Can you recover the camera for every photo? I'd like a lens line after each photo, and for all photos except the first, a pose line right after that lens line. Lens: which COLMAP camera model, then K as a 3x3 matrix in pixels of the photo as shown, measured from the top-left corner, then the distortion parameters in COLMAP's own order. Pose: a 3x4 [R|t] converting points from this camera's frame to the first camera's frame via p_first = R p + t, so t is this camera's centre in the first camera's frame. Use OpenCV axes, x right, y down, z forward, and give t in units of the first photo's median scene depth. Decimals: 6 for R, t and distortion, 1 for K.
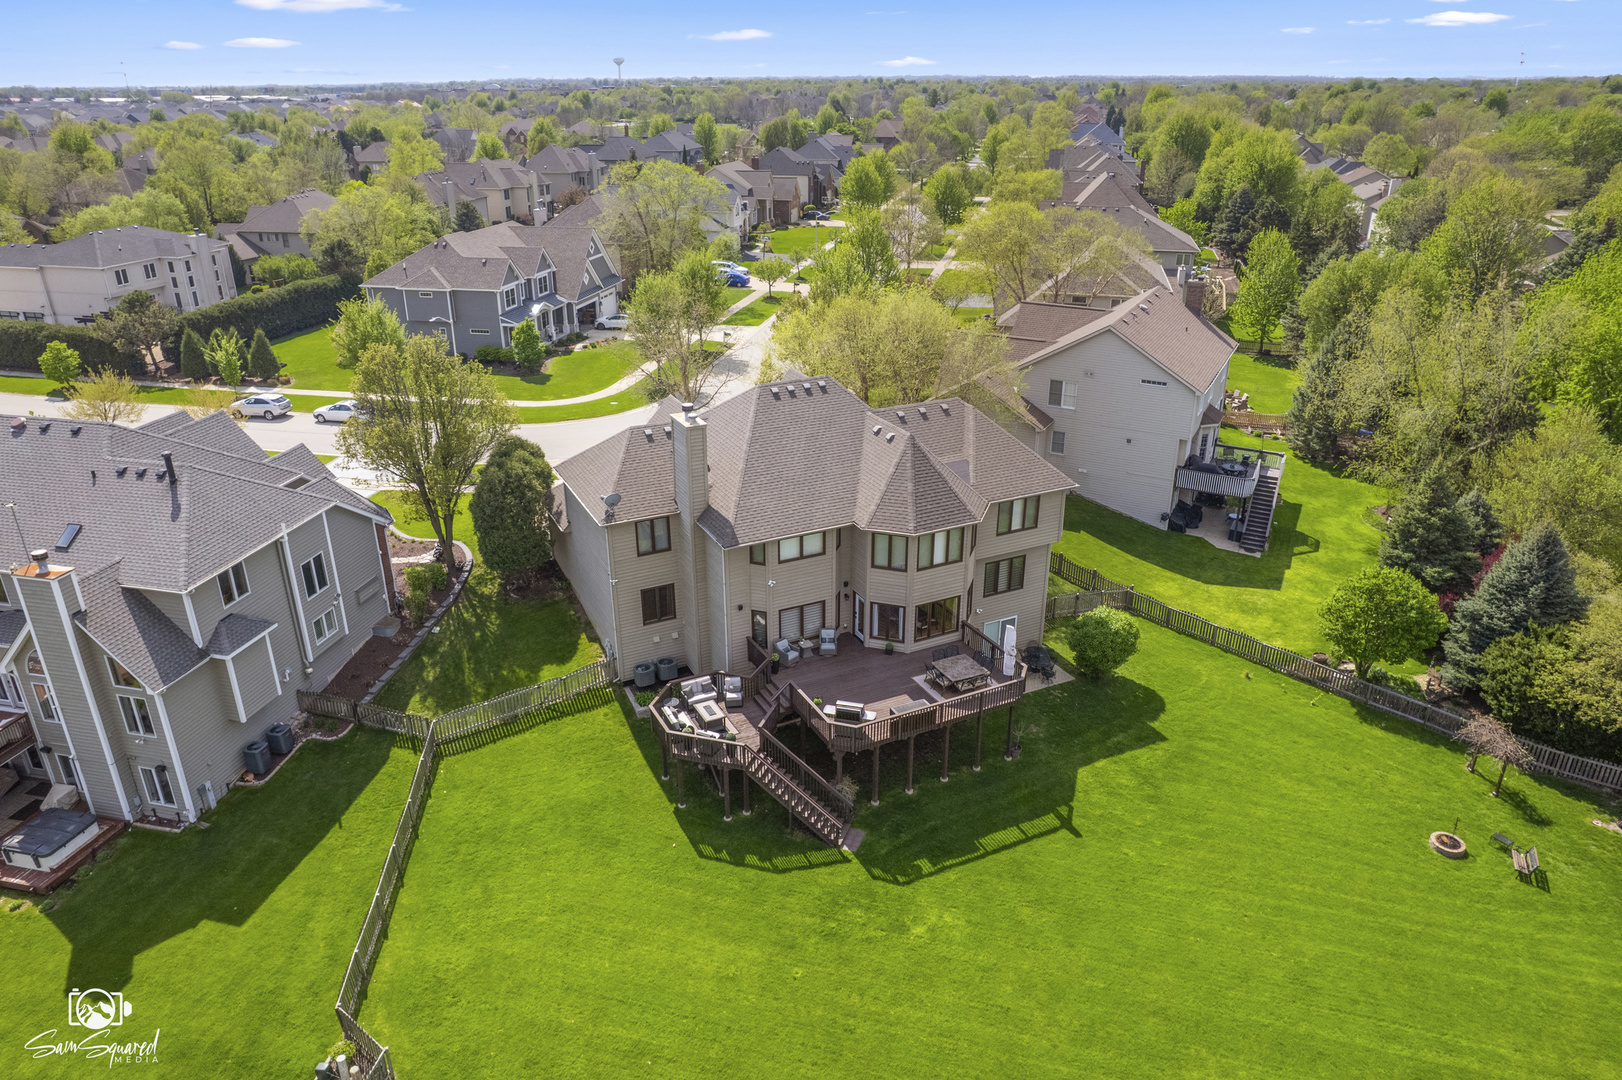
lens RADIAL K [[1086.9, 0, 811.0], [0, 1086.9, 540.0], [0, 0, 1]] dist [-0.071196, 0.066226]
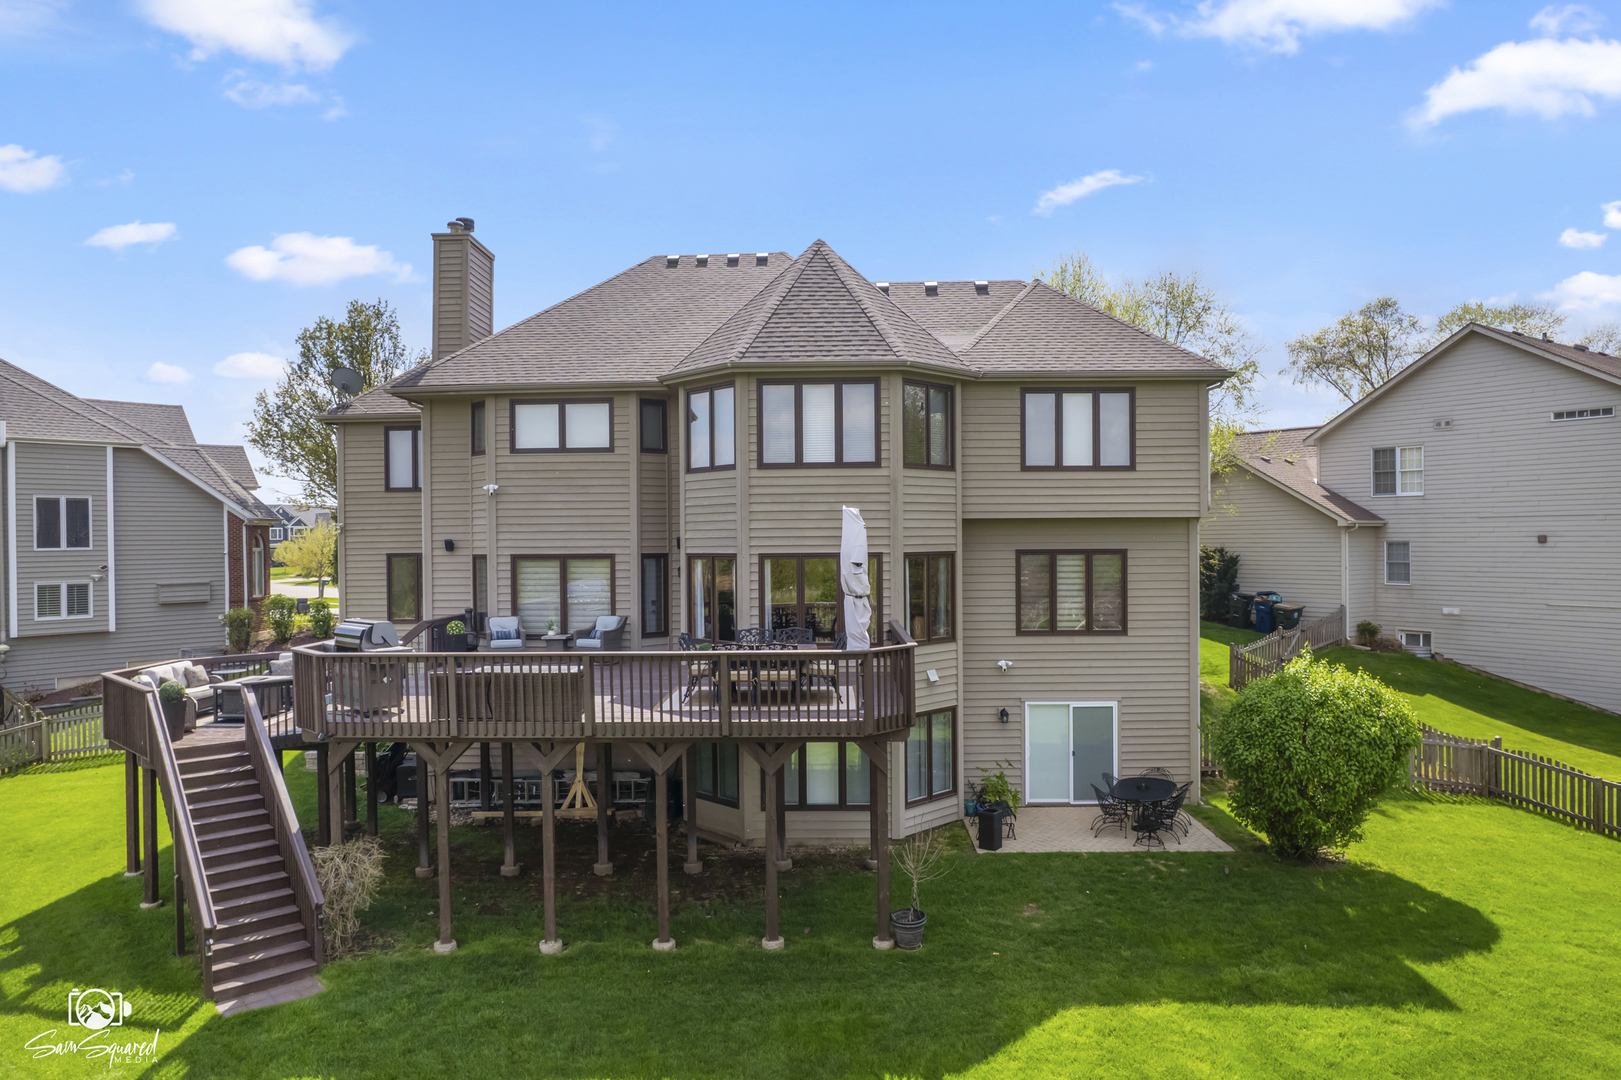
lens RADIAL K [[1058.4, 0, 810.5], [0, 1058.4, 540.0], [0, 0, 1]] dist [-0.065426, 0.058666]
pose [[0.883354, -0.008704, -0.468626, 0.312379], [-0.179525, 0.917297, -0.355440, 0.202187], [0.432963, 0.398110, 0.808735, 0.653518]]
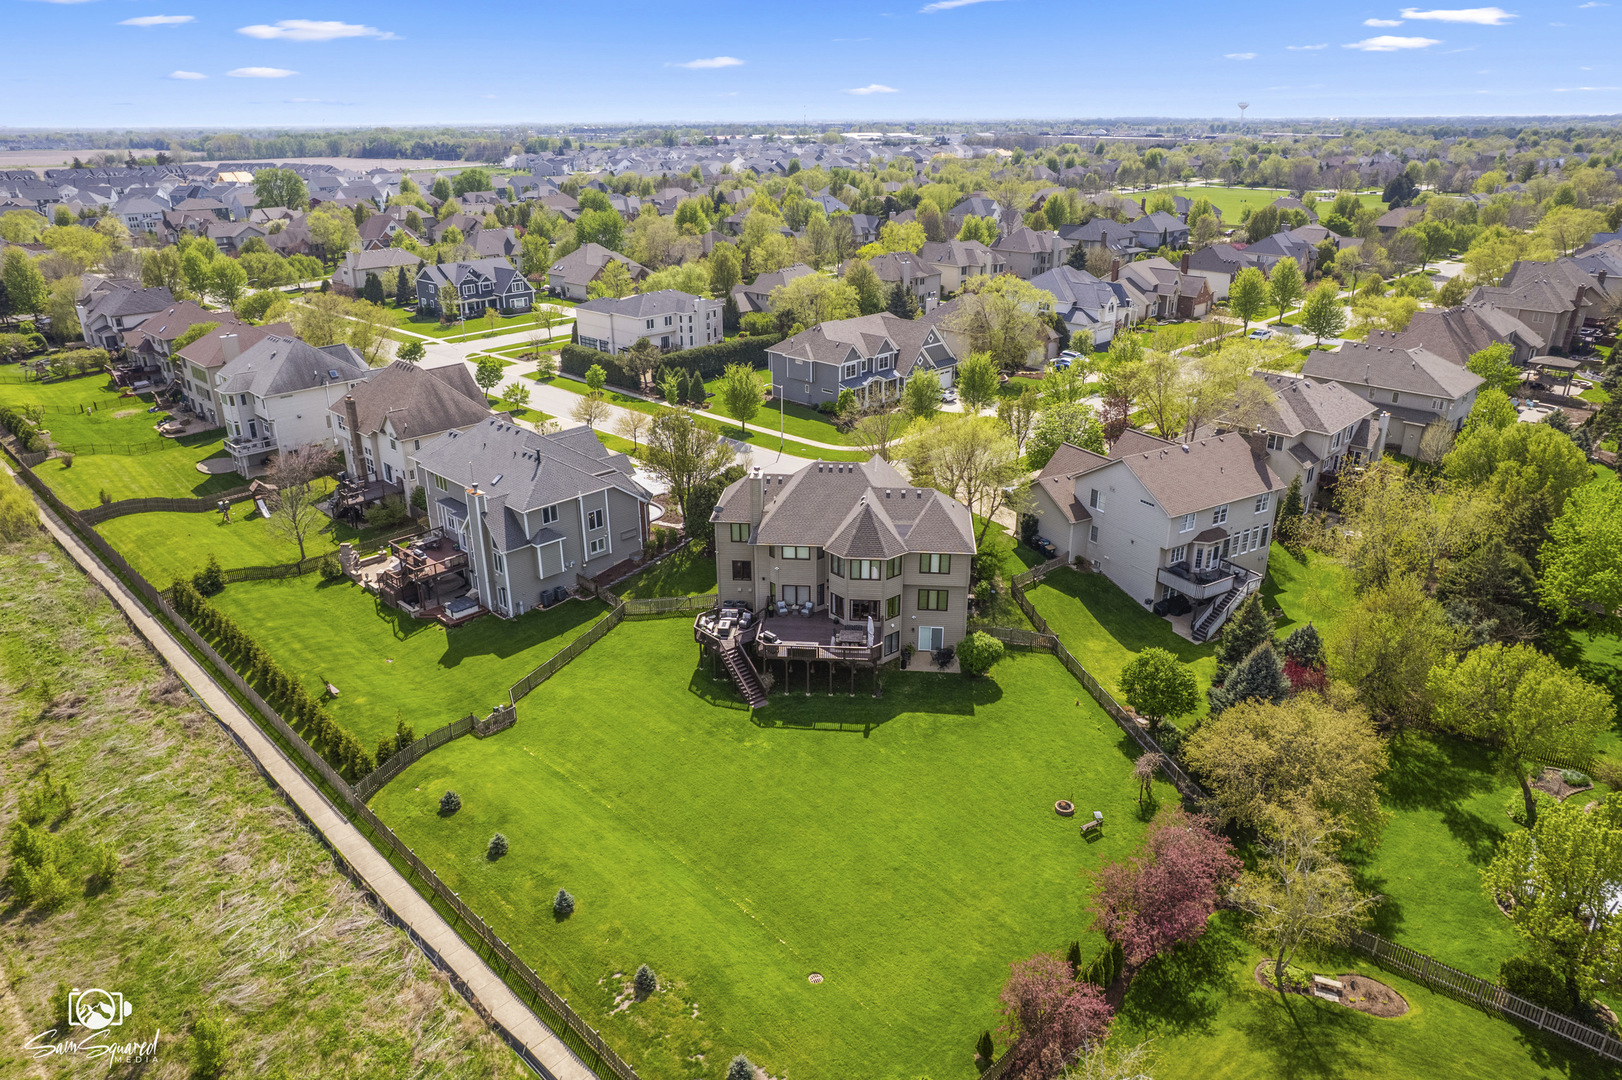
lens RADIAL K [[1086.9, 0, 811.0], [0, 1086.9, 540.0], [0, 0, 1]] dist [-0.071196, 0.066226]
pose [[0.853430, 0.194204, -0.483675, 0.869278], [-0.205191, 0.978239, 0.030727, -0.074296], [0.479118, 0.073022, 0.874708, -0.577007]]
